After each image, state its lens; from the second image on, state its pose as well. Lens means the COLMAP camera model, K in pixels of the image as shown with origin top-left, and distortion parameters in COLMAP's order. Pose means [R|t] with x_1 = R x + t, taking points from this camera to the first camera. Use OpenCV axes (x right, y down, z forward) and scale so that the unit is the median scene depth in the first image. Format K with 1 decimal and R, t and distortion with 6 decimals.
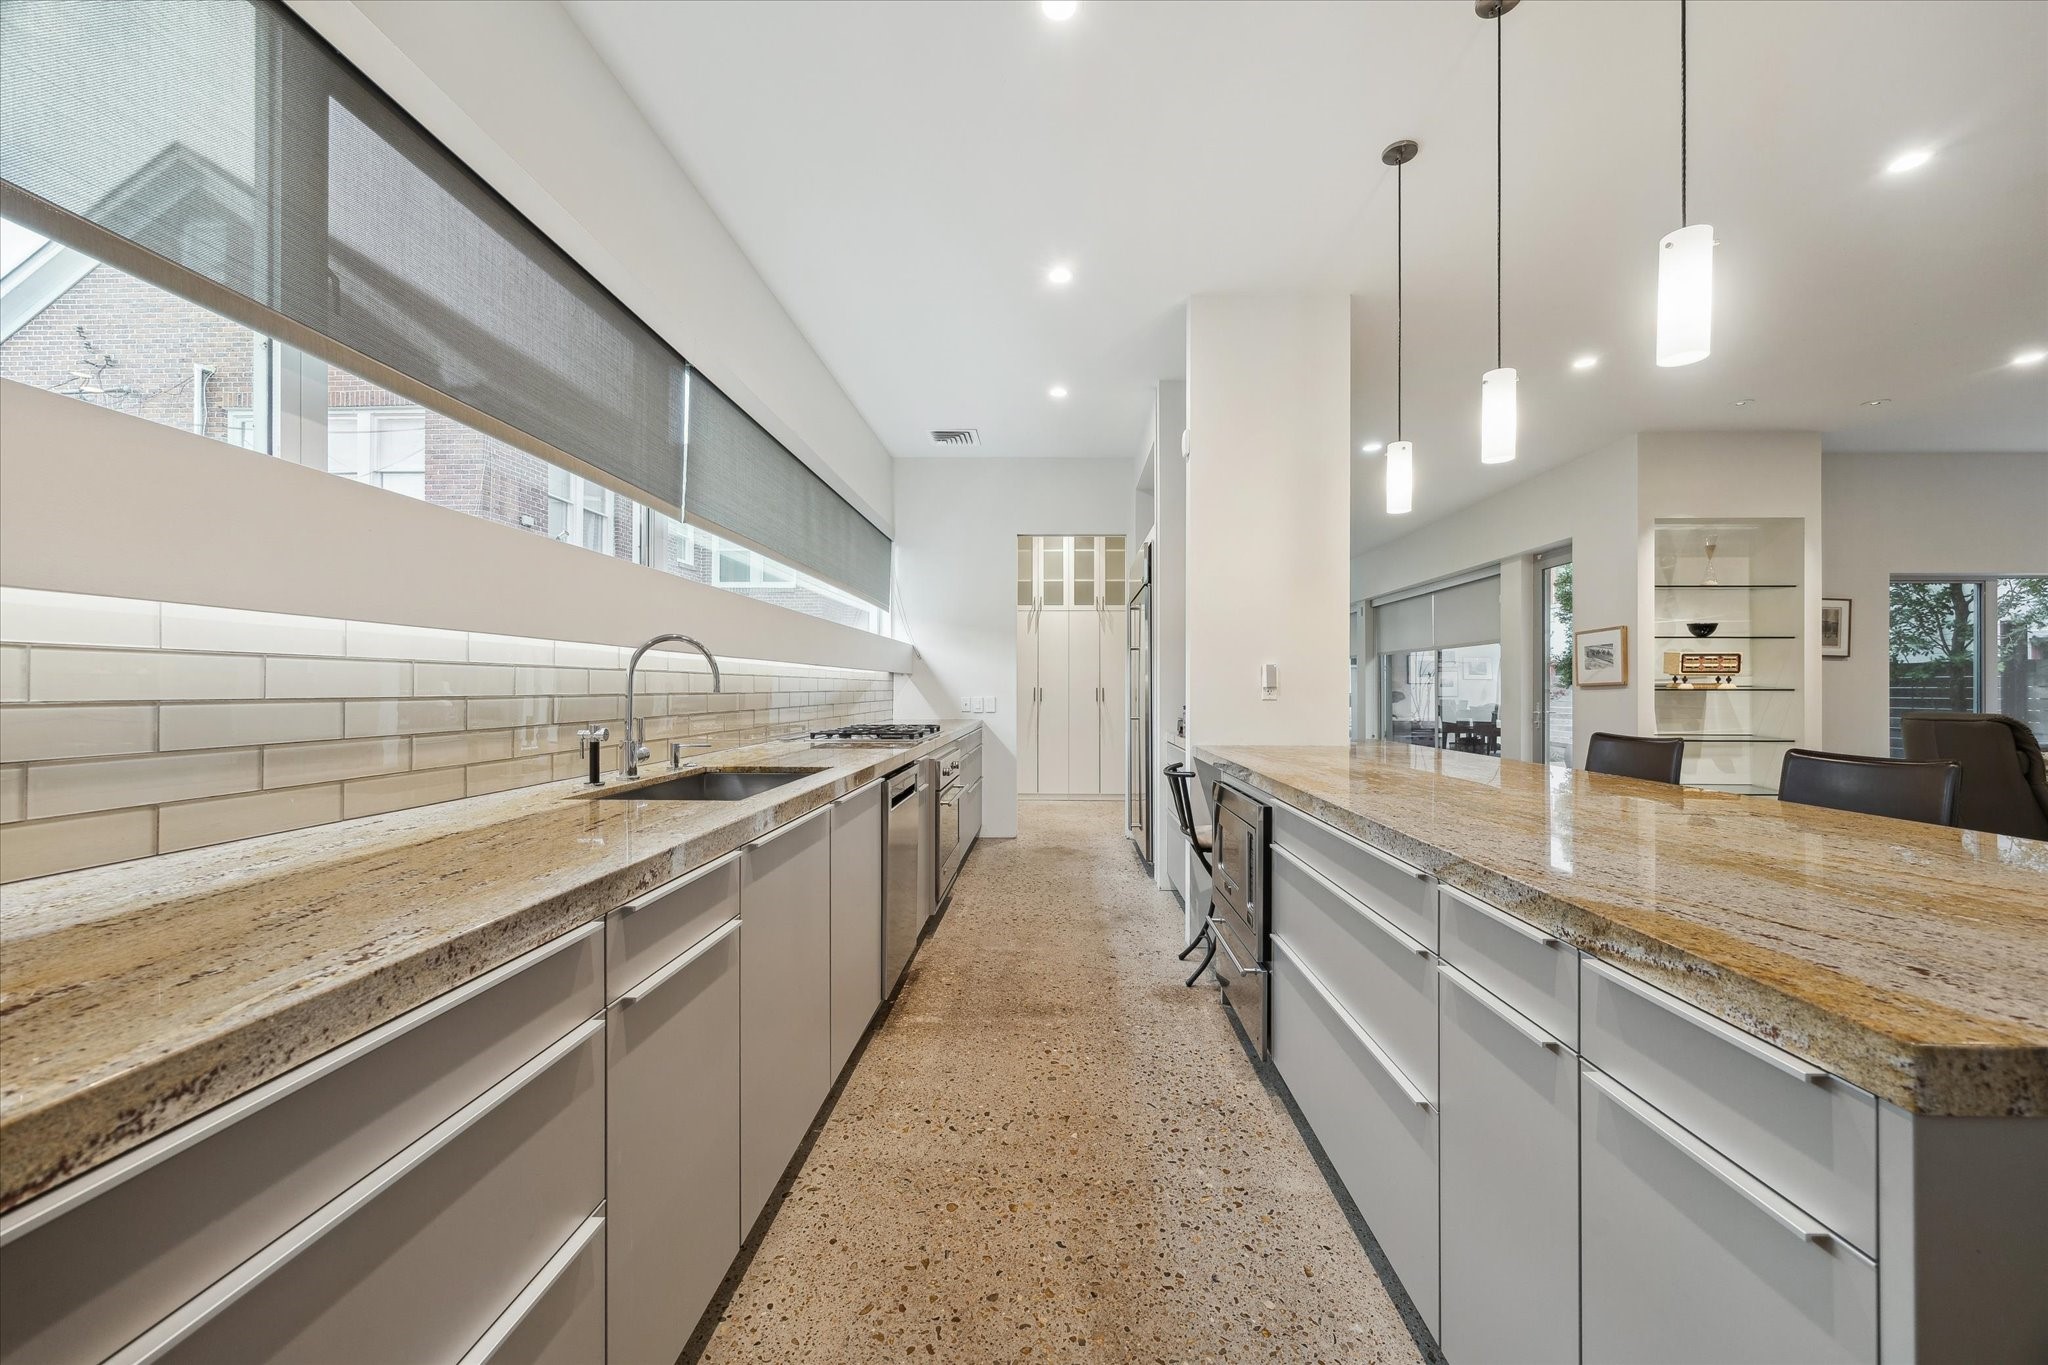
lens RADIAL K [[780.4, 0, 1025.3], [0, 780.4, 684.9], [0, 0, 1]] dist [-0.001755, -0.000625]
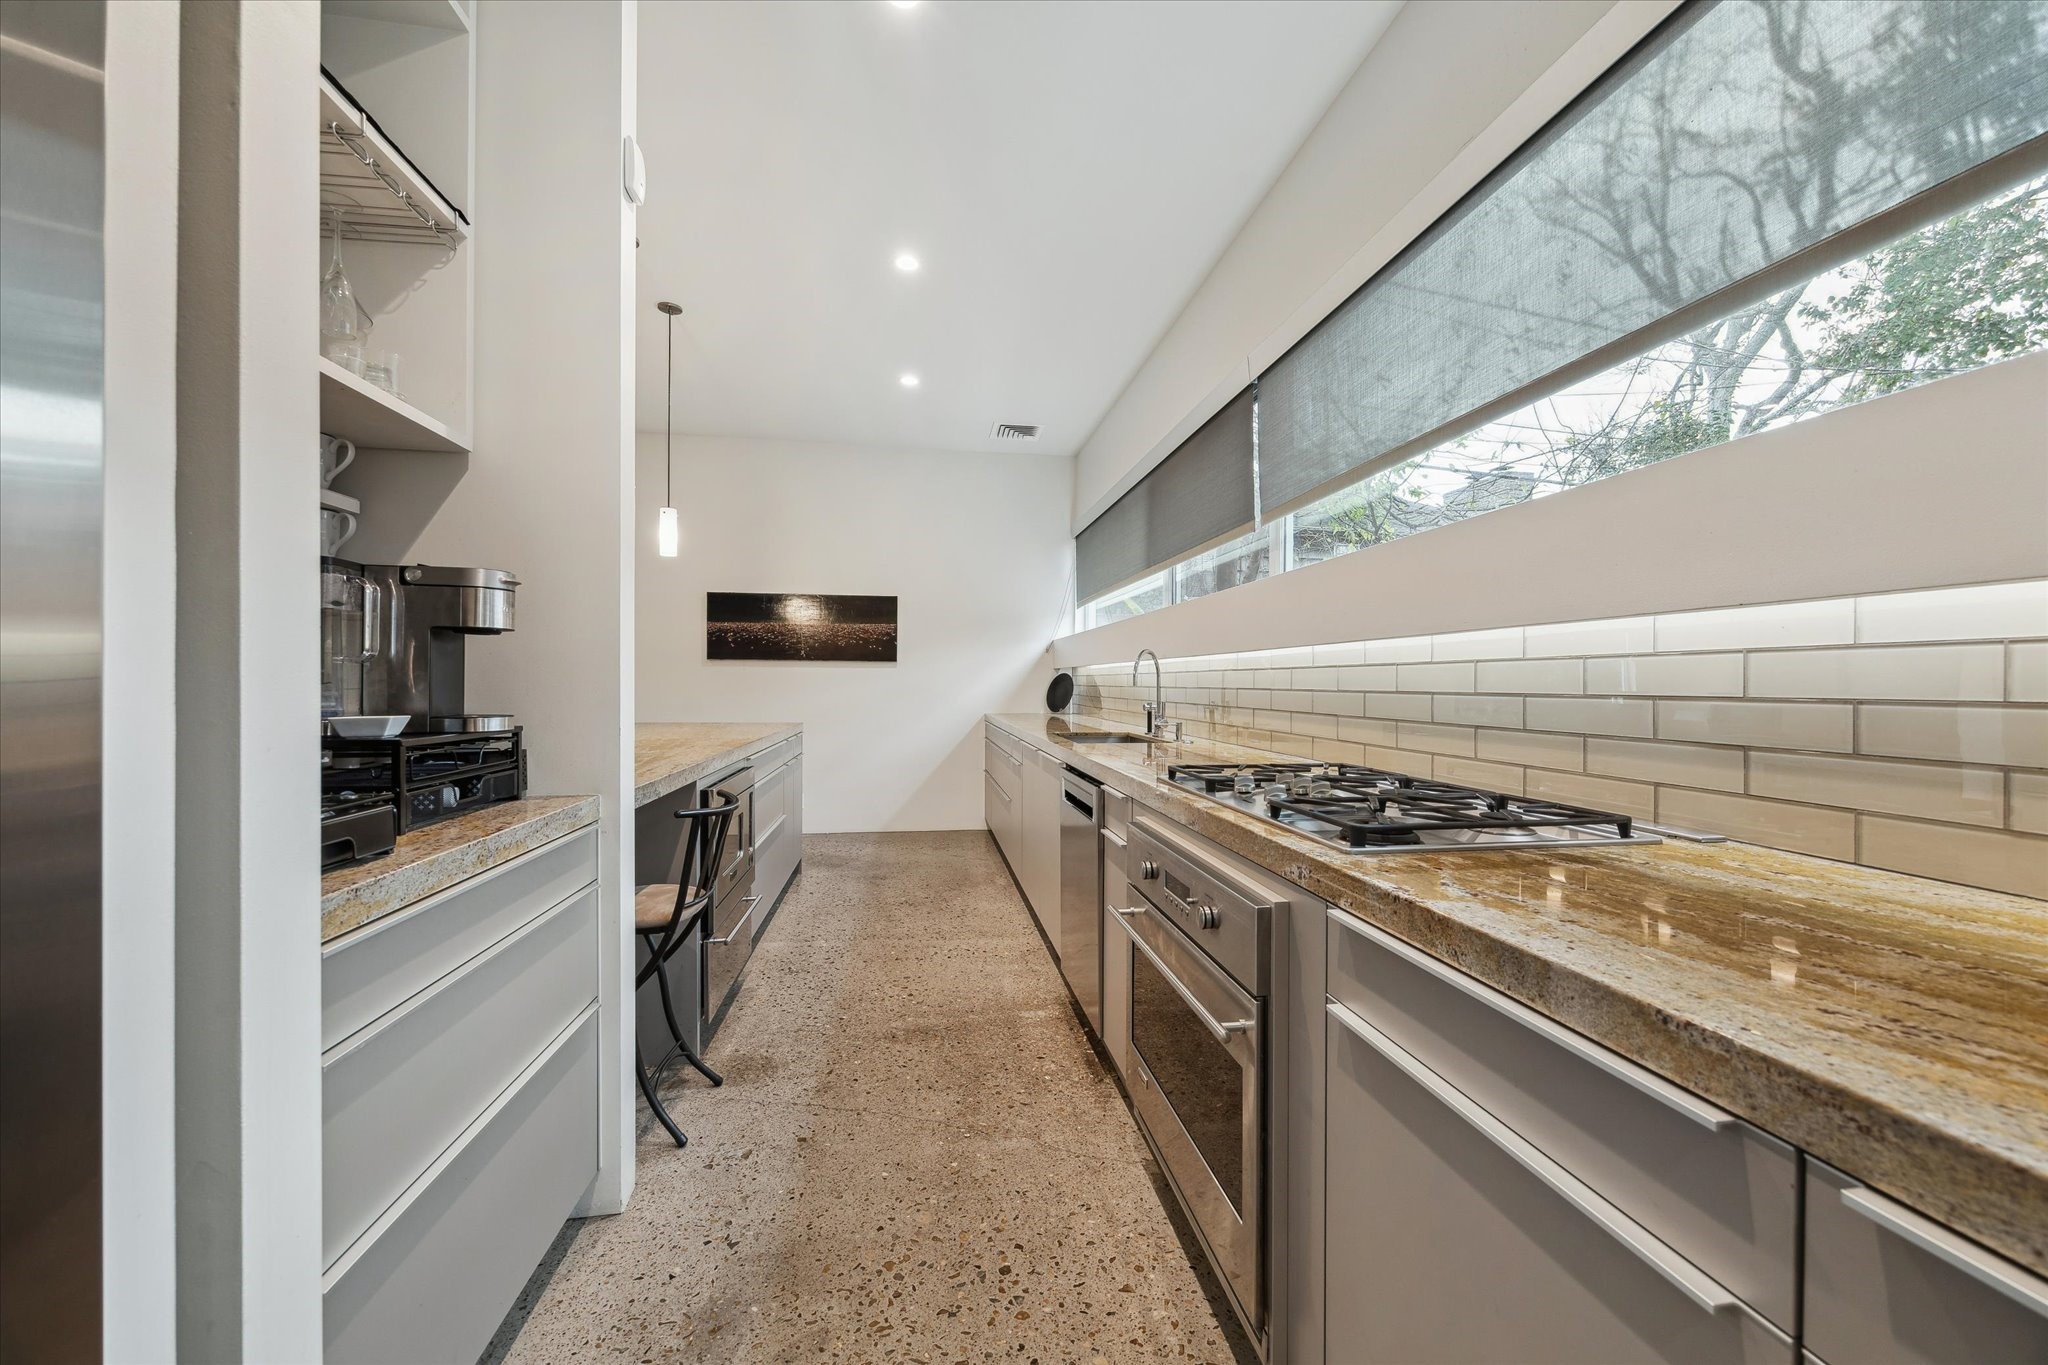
lens RADIAL K [[780.4, 0, 1024.7], [0, 780.4, 684.3], [0, 0, 1]] dist [-0.001755, -0.000625]
pose [[-0.982479, -0.007221, -0.186231, 0.074190], [-0.006684, 0.999971, -0.003512, 0.011733], [0.186251, -0.002206, -0.982500, 1.978030]]
